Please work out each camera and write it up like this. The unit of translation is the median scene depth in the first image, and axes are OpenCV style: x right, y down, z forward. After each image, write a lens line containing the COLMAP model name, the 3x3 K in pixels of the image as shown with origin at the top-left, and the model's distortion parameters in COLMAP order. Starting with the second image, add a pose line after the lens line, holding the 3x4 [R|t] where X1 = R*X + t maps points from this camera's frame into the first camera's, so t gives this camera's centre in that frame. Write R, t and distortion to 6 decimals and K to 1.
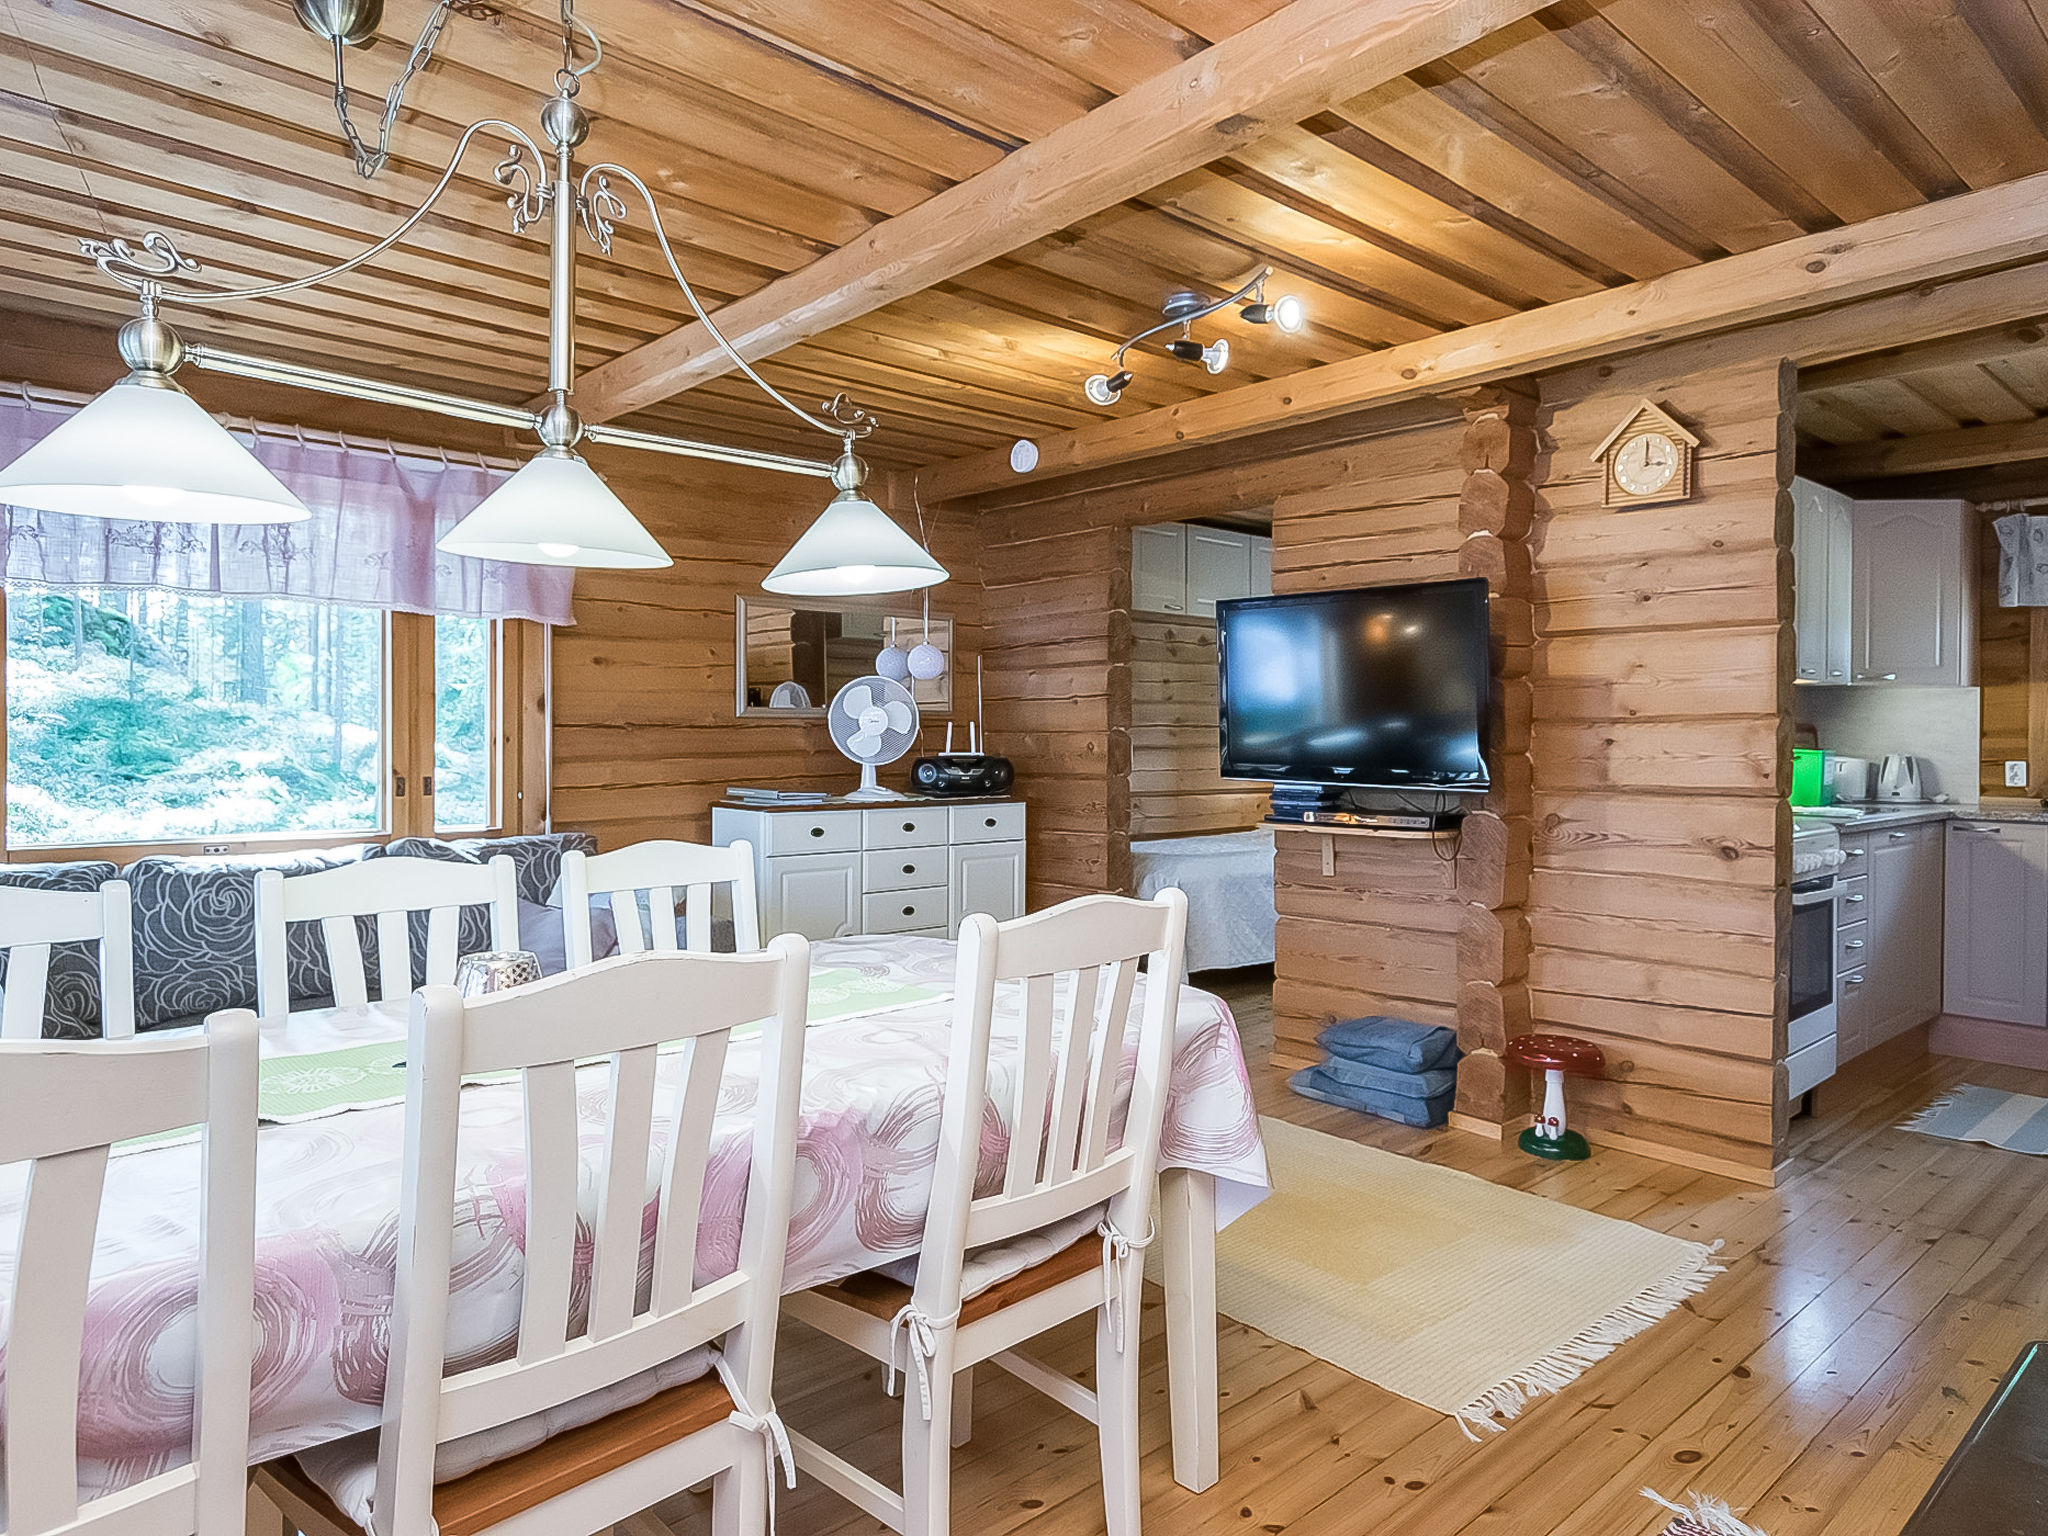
lens RADIAL K [[1226.5, 0, 1028.7], [0, 1226.5, 755.8], [0, 0, 1]] dist [0.000911, -0.001720]
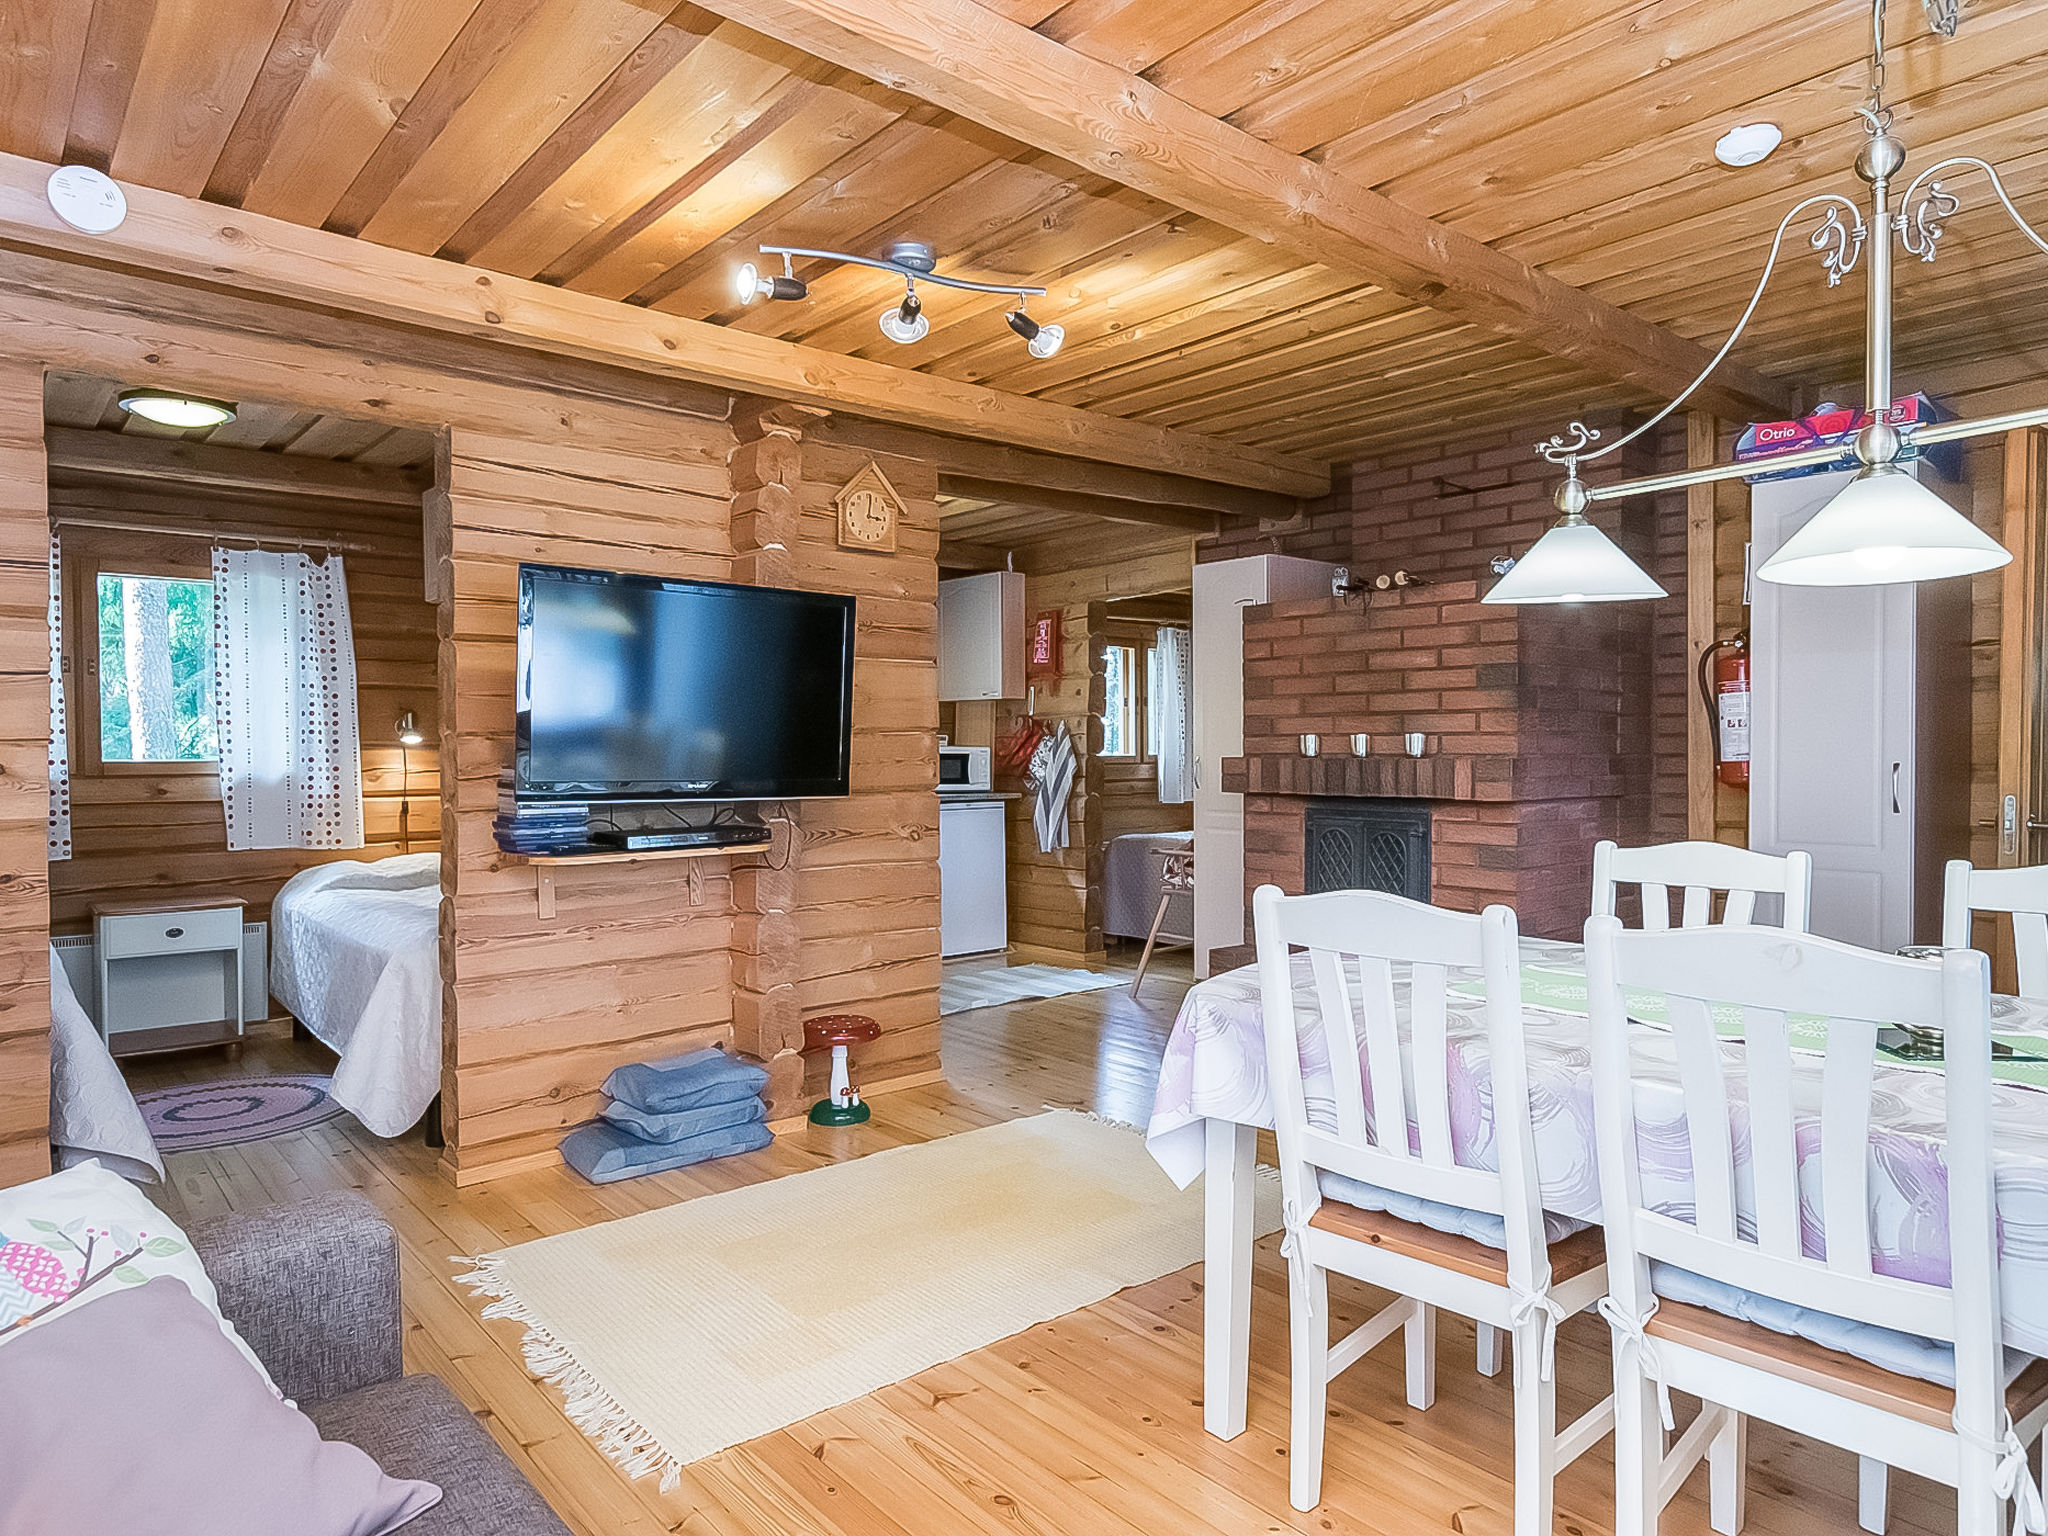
lens RADIAL K [[1237.1, 0, 1031.4], [0, 1237.1, 820.7], [0, 0, 1]] dist [0.002328, -0.000380]
pose [[0.014969, -0.061783, 0.997977, -0.554959], [0.013702, 0.998008, 0.061579, -0.014245], [-0.999794, 0.012753, 0.015785, 0.651558]]
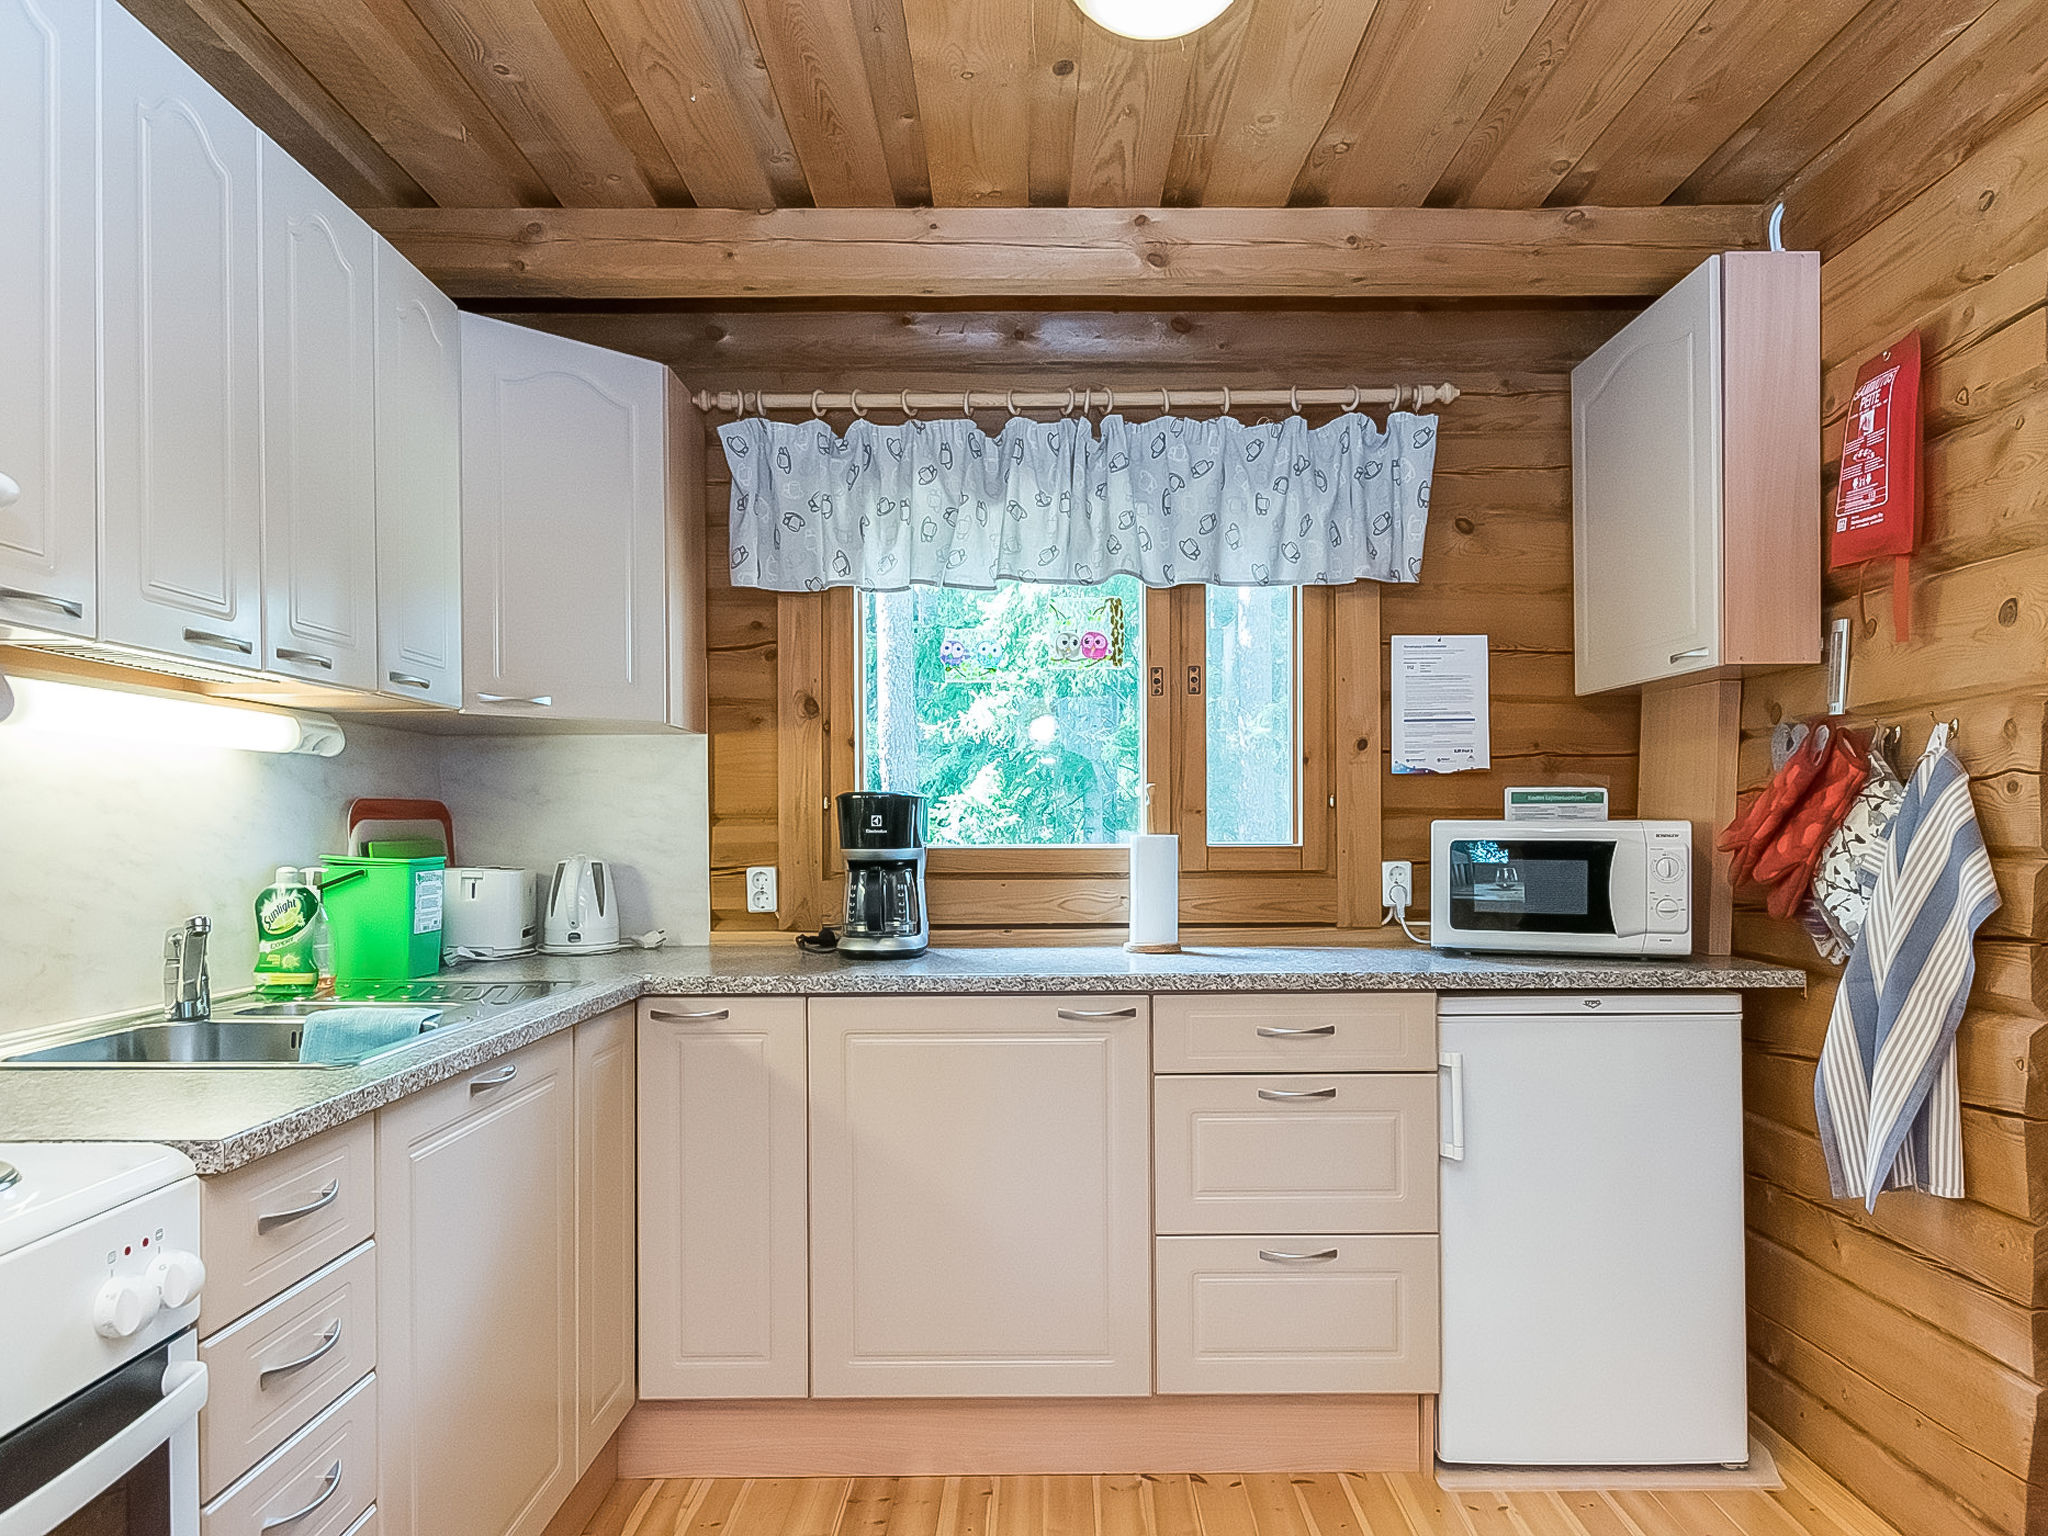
lens RADIAL K [[1358.8, 0, 1029.5], [0, 1358.8, 837.5], [0, 0, 1]] dist [0.002484, -0.000652]
pose [[0.665999, -0.016087, 0.745779, 0.476834], [0.016170, 0.999844, 0.007127, -0.013060], [-0.745777, 0.007313, 0.666155, 0.556590]]
